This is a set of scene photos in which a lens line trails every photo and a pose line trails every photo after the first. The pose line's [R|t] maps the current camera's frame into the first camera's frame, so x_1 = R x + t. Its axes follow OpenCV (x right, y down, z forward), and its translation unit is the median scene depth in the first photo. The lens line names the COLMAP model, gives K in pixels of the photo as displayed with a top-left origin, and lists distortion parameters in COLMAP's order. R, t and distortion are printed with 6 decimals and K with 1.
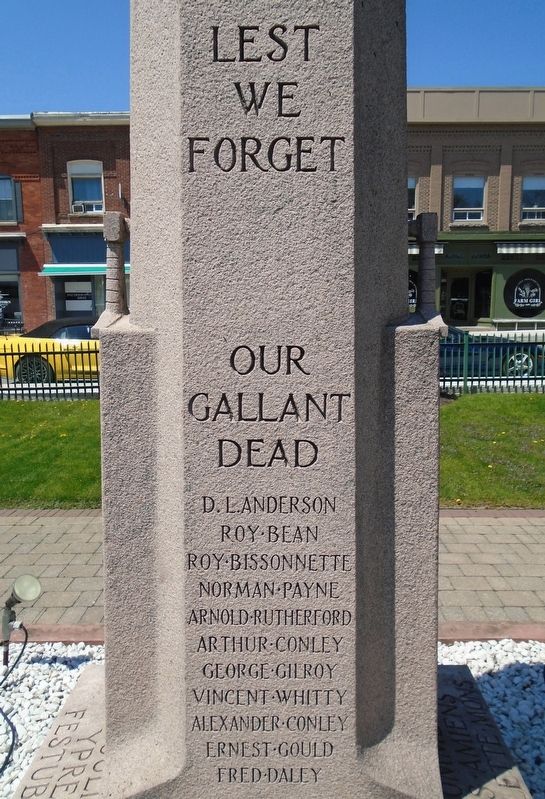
lens RADIAL K [[622.1, 0, 273.1], [0, 622.1, 396.6], [0, 0, 1]] dist [-0.007782, 0.000727]
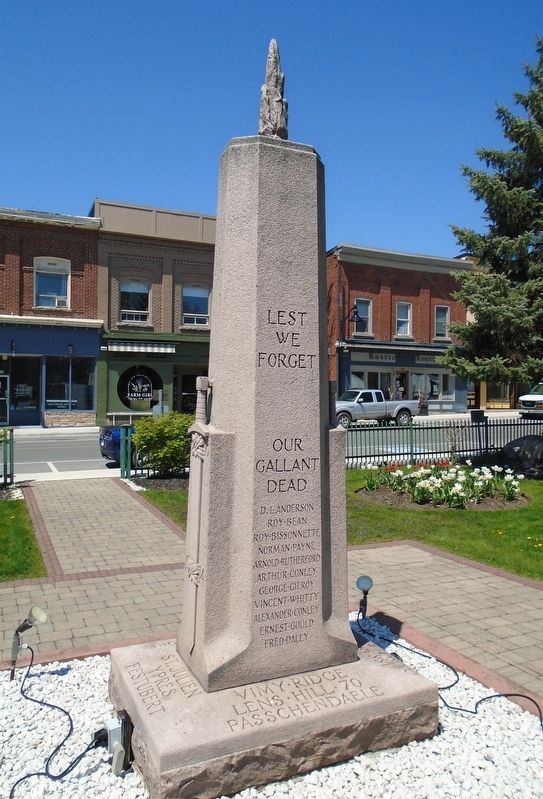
lens RADIAL K [[622.1, 0, 270.9], [0, 622.1, 399.5], [0, 0, 1]] dist [-0.007782, 0.000727]
pose [[0.903188, 0.009513, 0.429140, -1.021436], [0.050980, 0.990301, -0.129247, 0.068462], [-0.426208, 0.138612, 0.893943, -1.039824]]
